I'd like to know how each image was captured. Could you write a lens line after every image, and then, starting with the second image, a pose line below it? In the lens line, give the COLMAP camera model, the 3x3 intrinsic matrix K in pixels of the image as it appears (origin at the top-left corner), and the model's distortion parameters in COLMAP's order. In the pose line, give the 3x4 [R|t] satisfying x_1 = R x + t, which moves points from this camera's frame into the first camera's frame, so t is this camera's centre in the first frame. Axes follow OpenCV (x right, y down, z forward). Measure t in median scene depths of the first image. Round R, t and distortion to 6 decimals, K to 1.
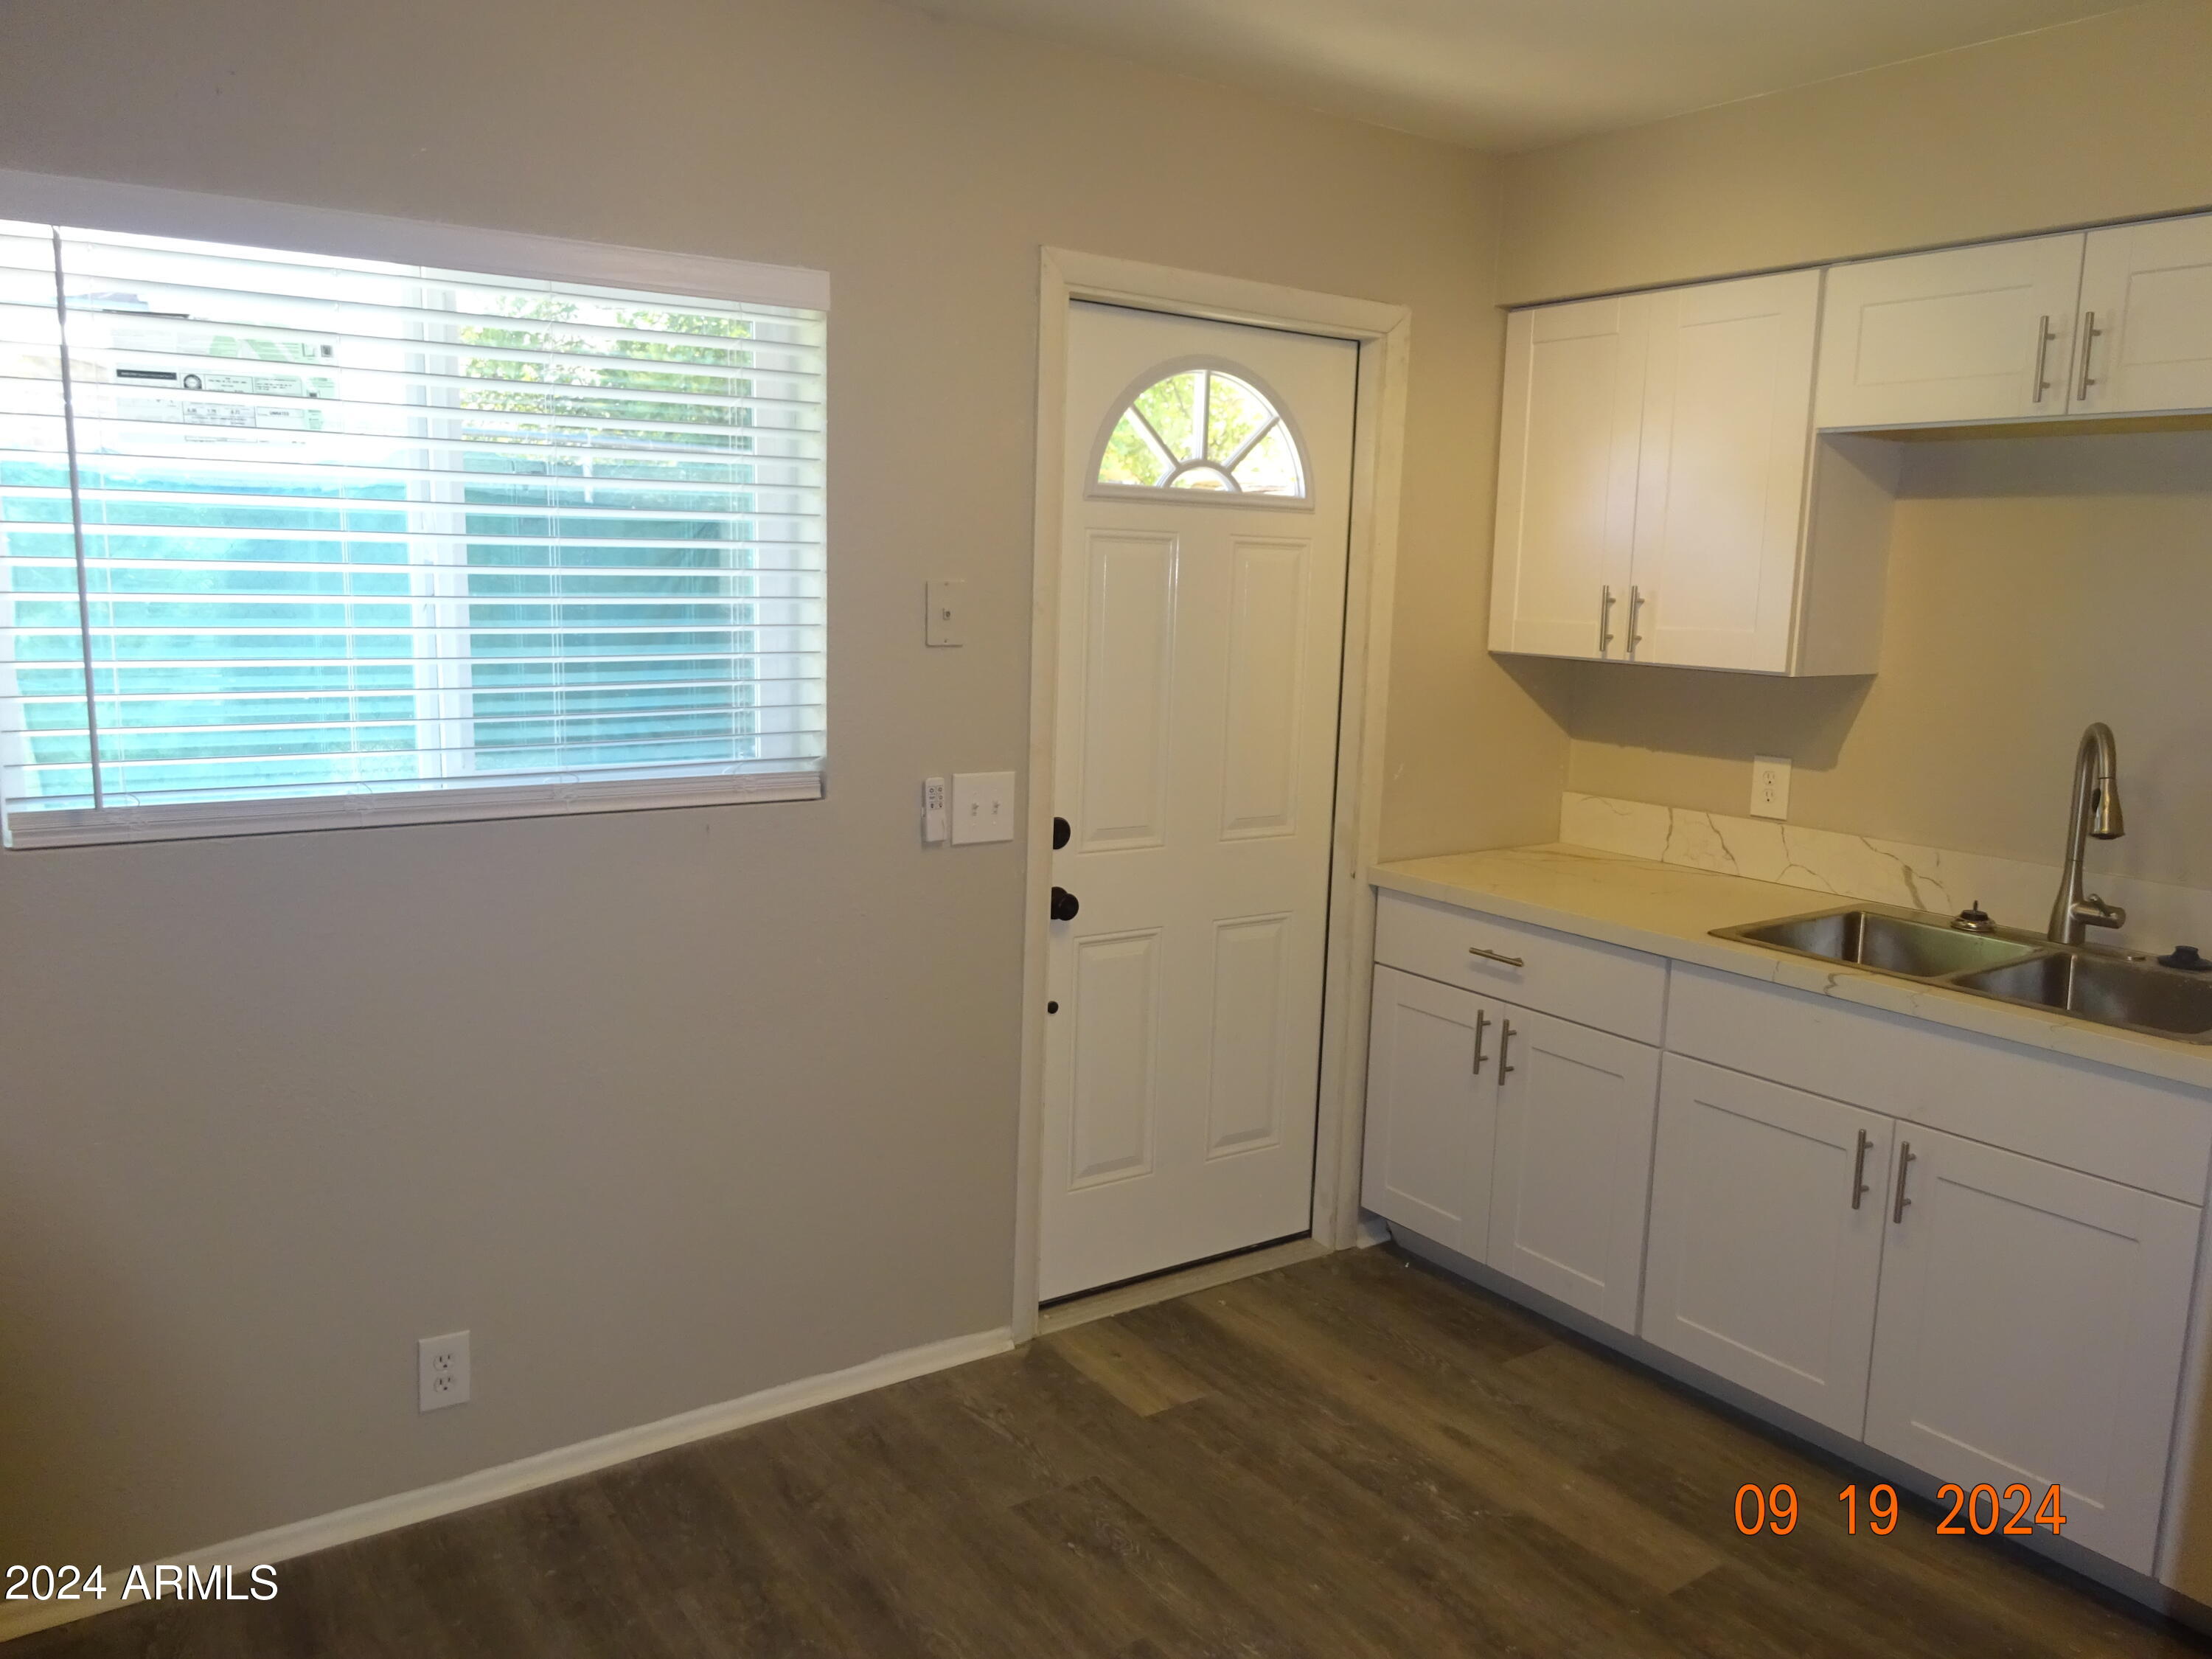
lens RADIAL K [[1682.2, 0, 1106.0], [0, 1682.2, 829.5], [0, 0, 1]] dist [0.005116, 0.001154]
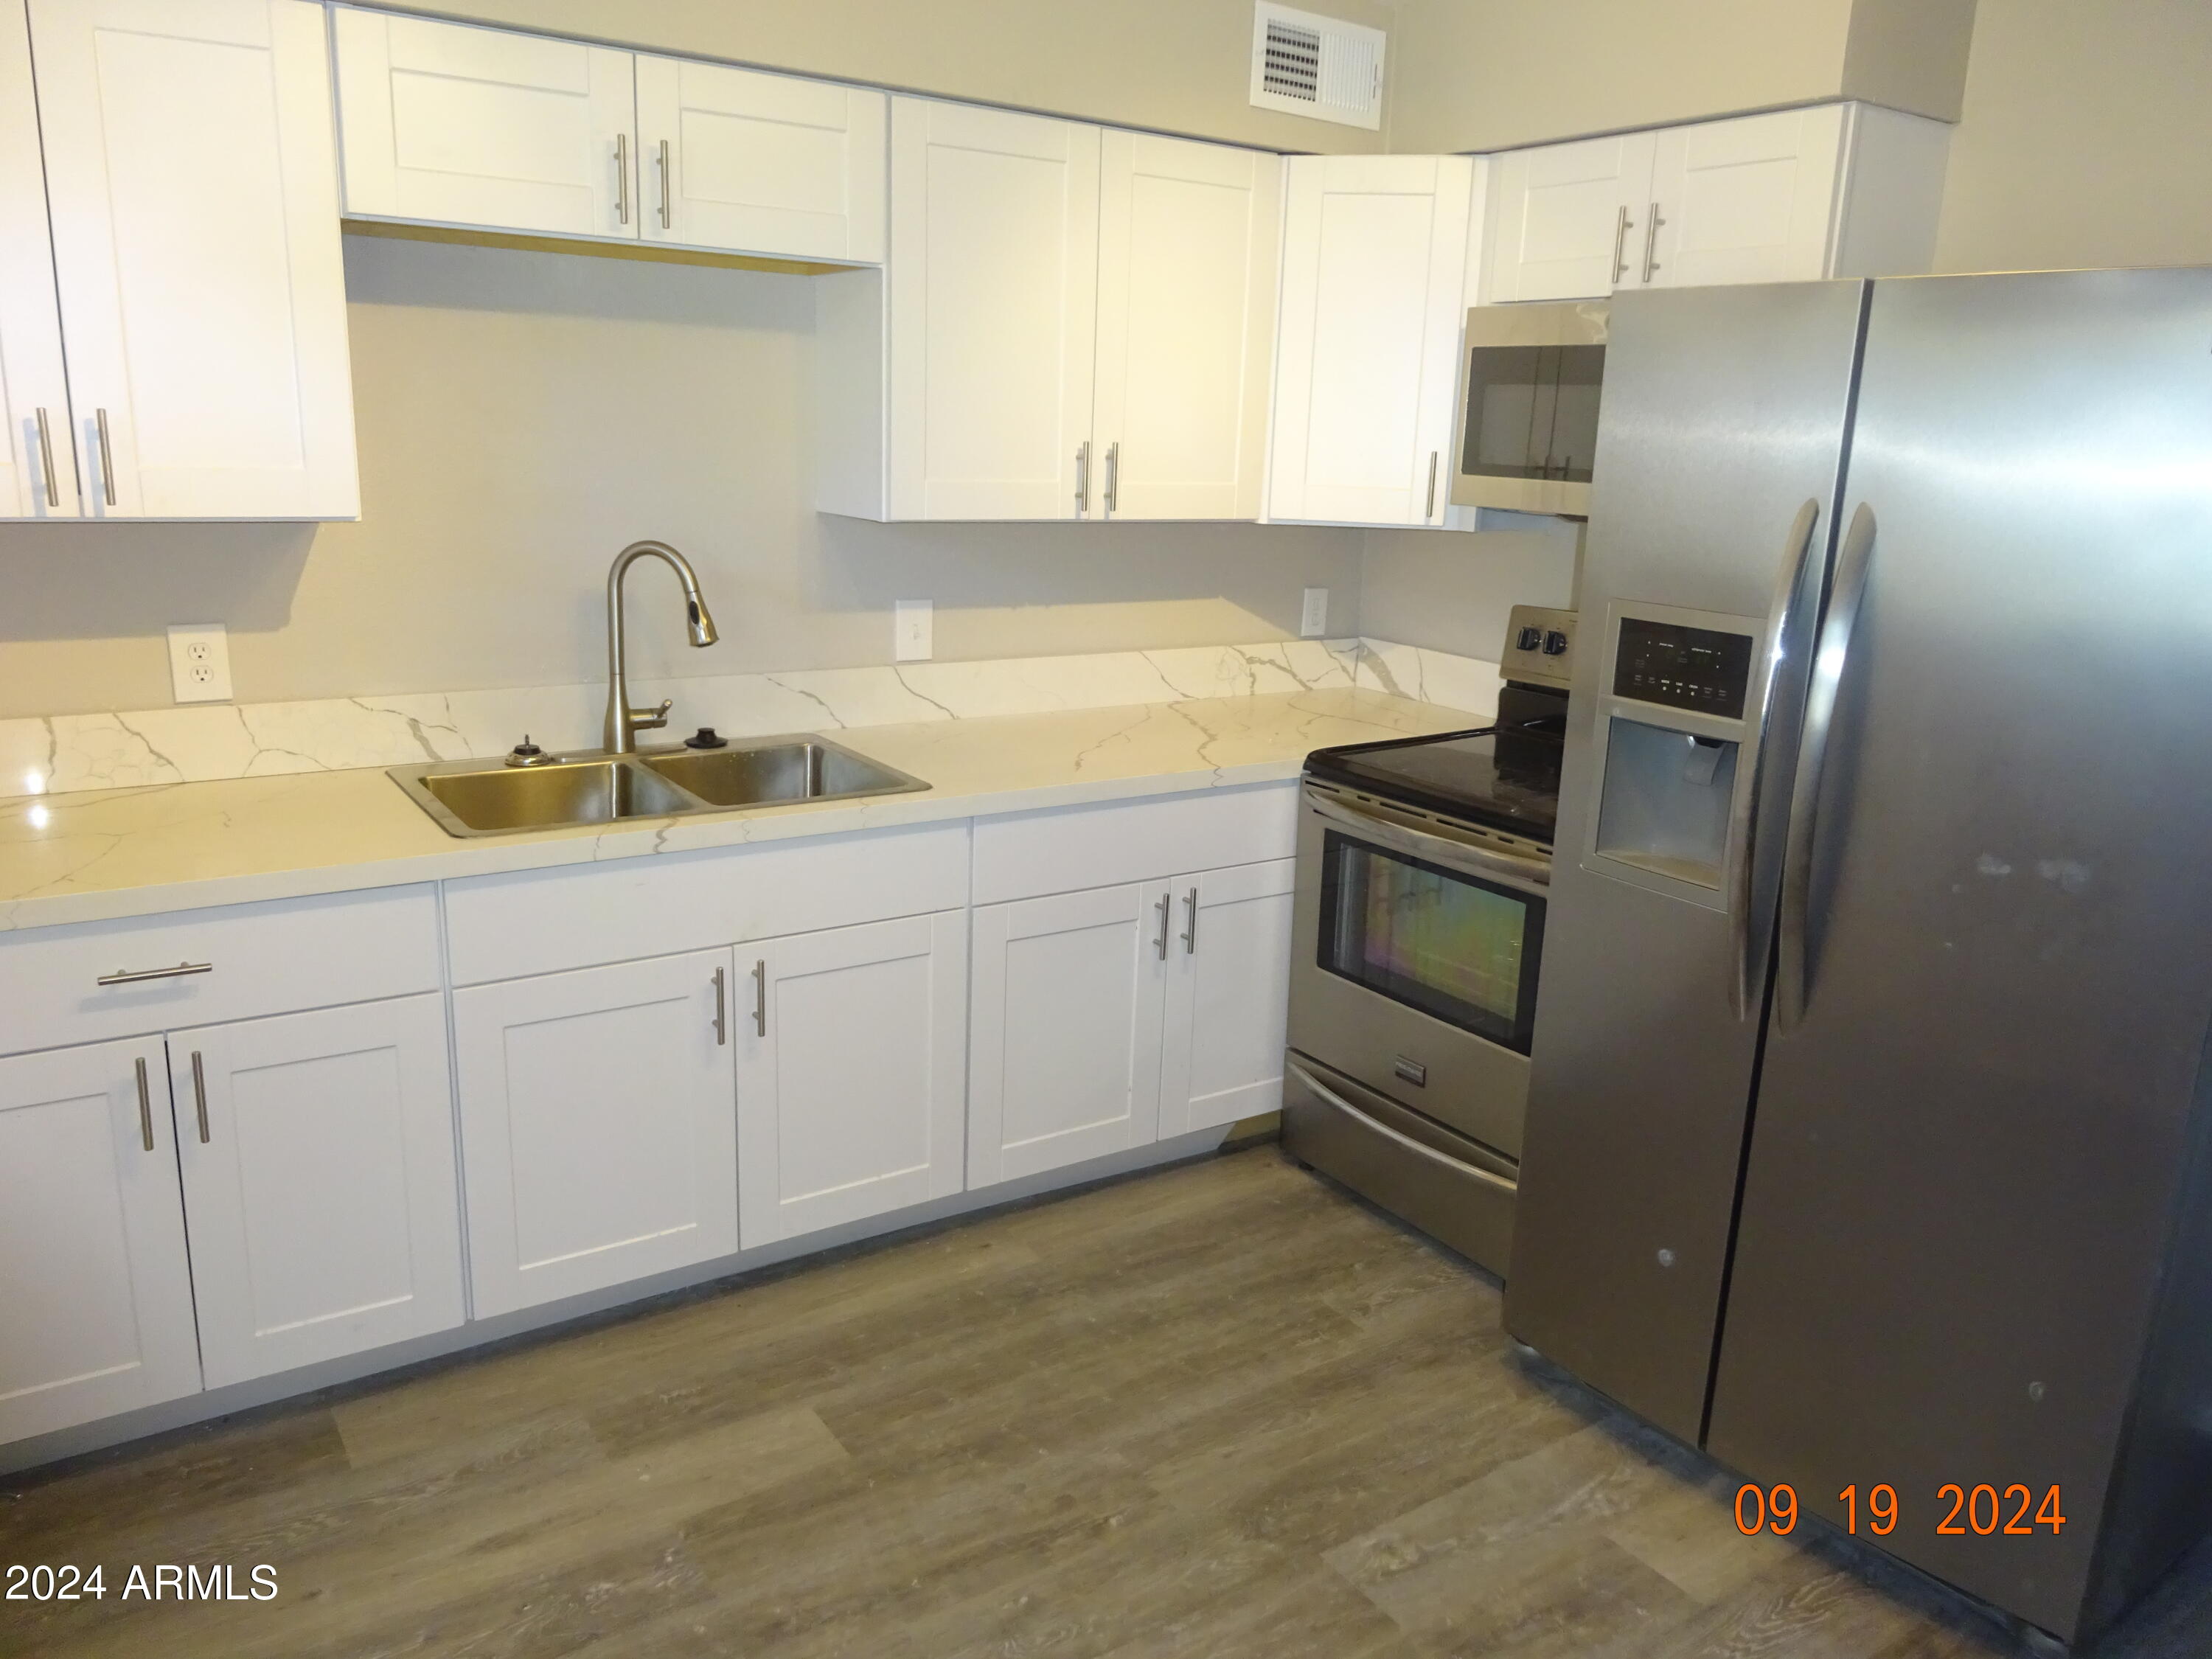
lens RADIAL K [[1634.5, 0, 1106.0], [0, 1634.5, 829.5], [0, 0, 1]] dist [-0.004855, 0.000013]
pose [[0.010000, -0.267901, 0.963395, -0.433570], [0.123787, 0.956364, 0.264661, -0.120737], [-0.992258, 0.116609, 0.042727, 0.664257]]
